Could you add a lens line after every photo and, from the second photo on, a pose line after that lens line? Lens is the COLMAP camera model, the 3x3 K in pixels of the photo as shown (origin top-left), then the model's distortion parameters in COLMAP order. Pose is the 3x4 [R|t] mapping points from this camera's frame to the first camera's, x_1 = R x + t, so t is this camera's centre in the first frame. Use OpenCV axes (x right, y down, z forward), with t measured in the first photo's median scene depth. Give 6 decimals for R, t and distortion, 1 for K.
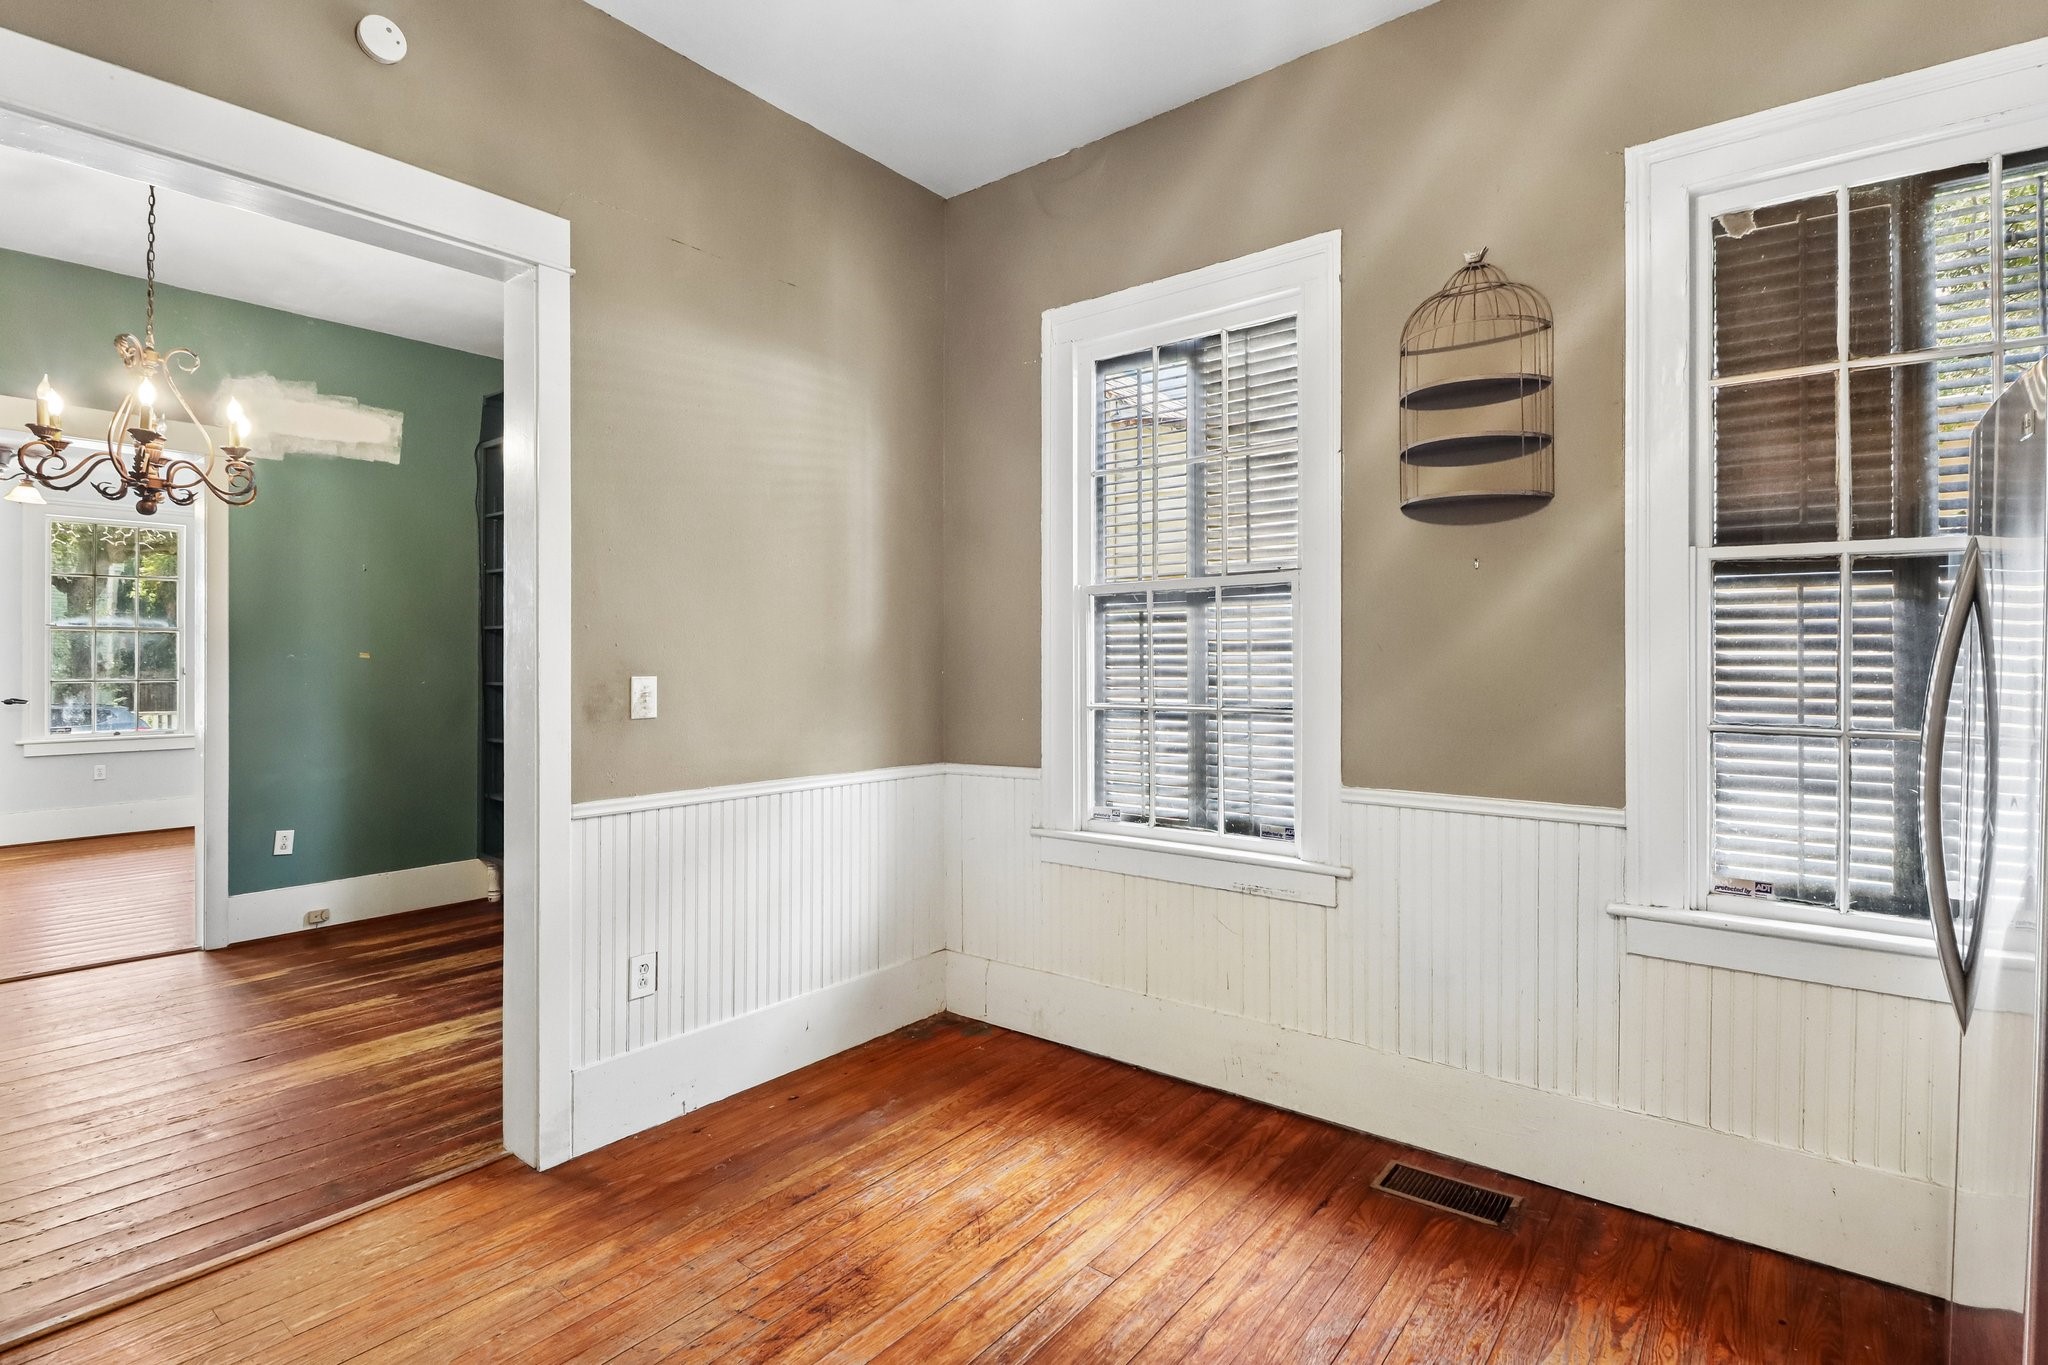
lens RADIAL K [[965.1, 0, 1026.4], [0, 965.1, 654.8], [0, 0, 1]] dist [0.011806, -0.007318]
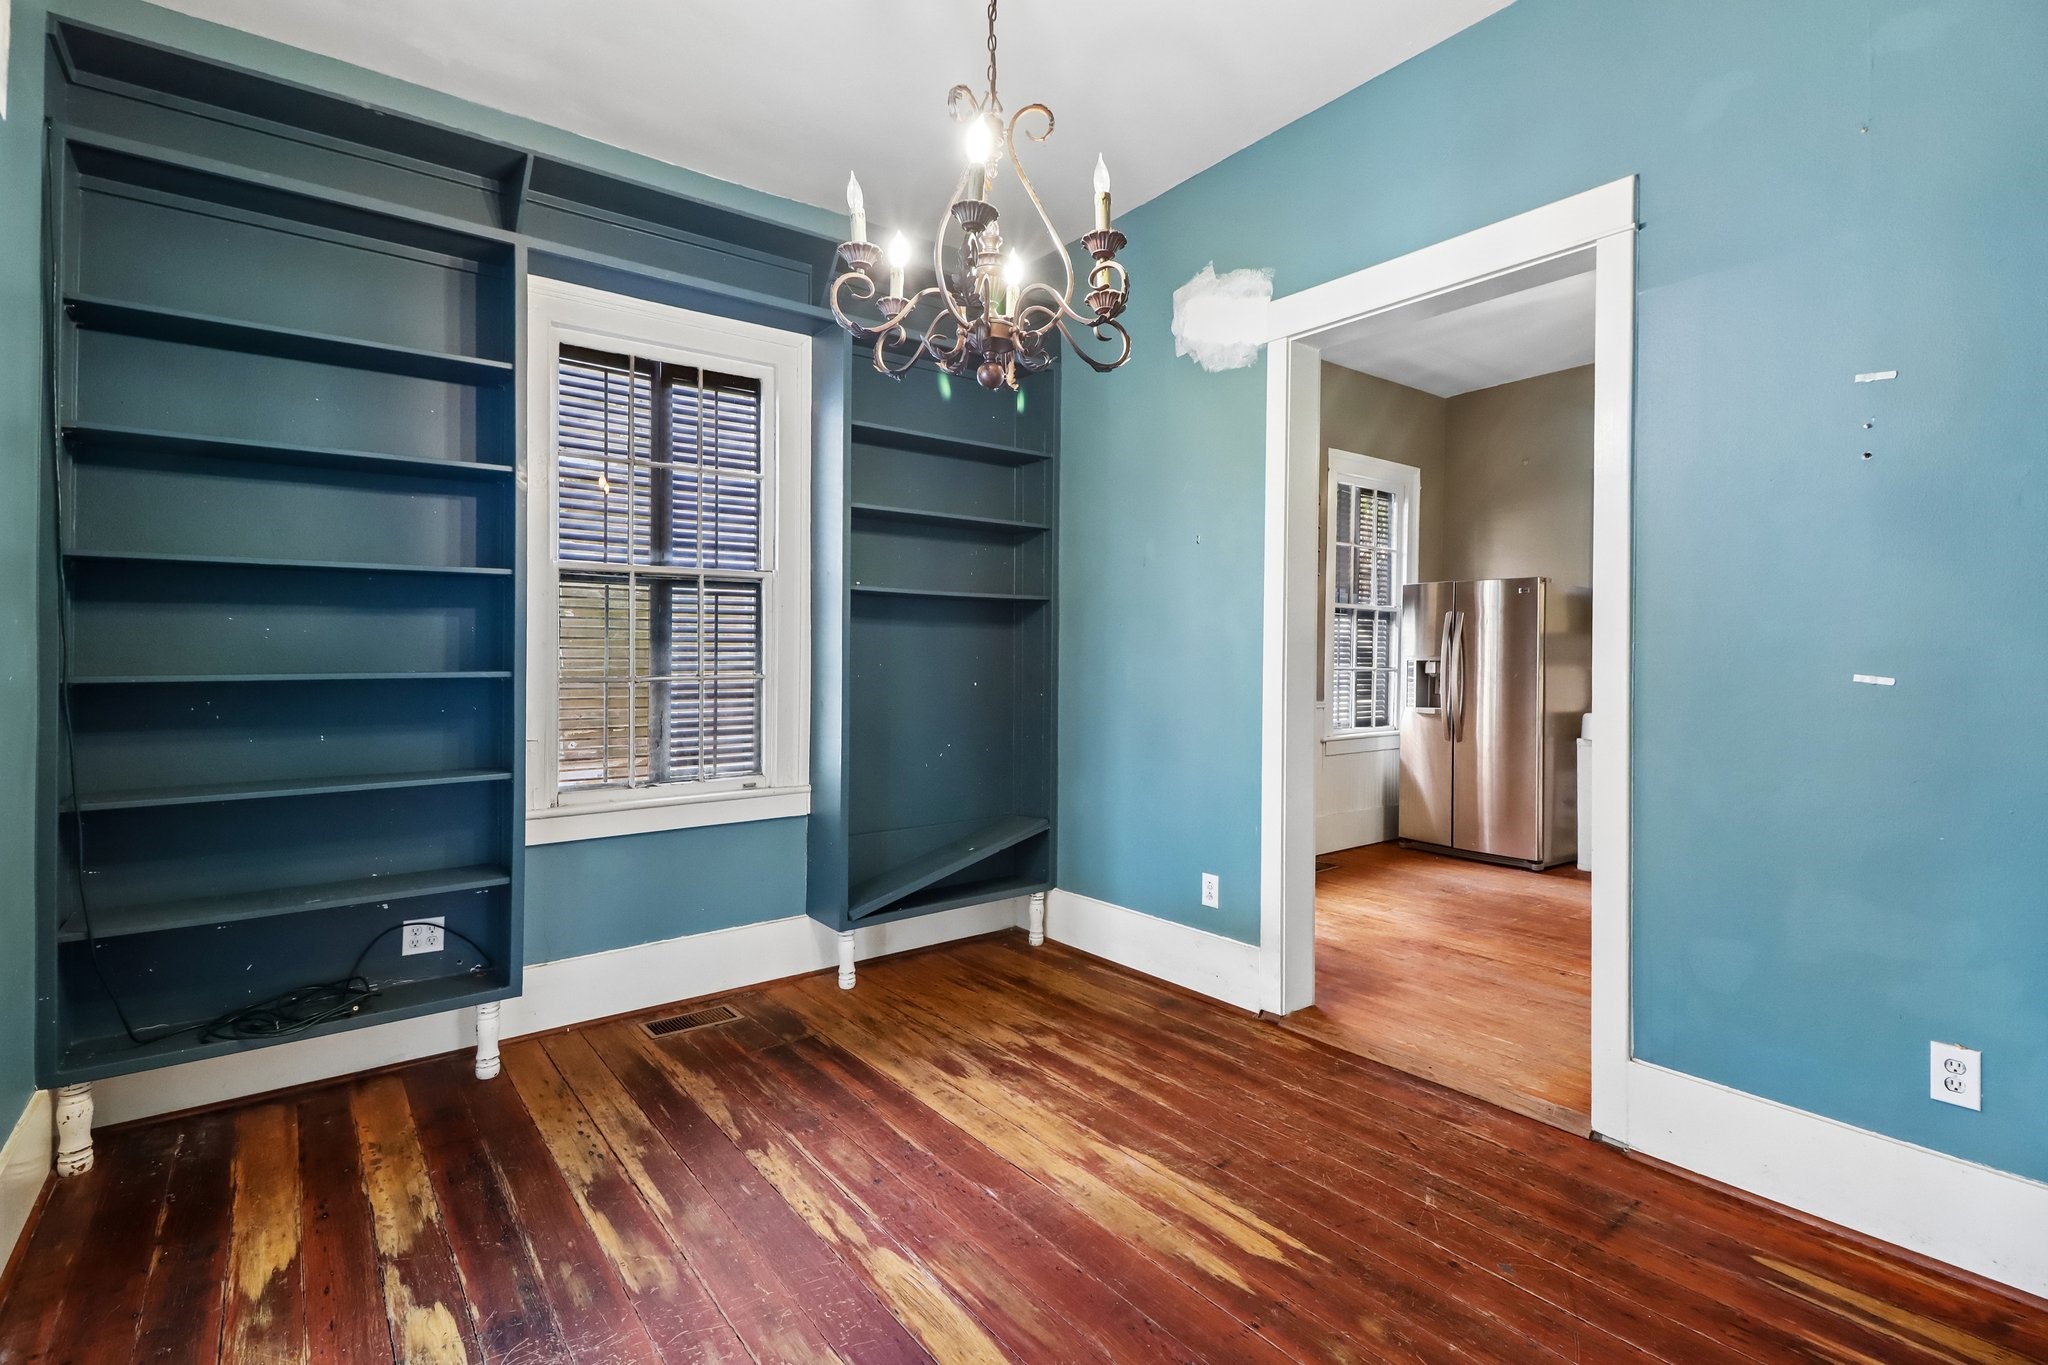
lens RADIAL K [[965.1, 0, 1013.6], [0, 965.1, 661.6], [0, 0, 1]] dist [0.011806, -0.007318]
pose [[0.249393, -0.009583, 0.968355, -1.643428], [-0.014941, 0.999794, 0.013742, 0.023619], [-0.968287, -0.017896, 0.249198, 0.911463]]
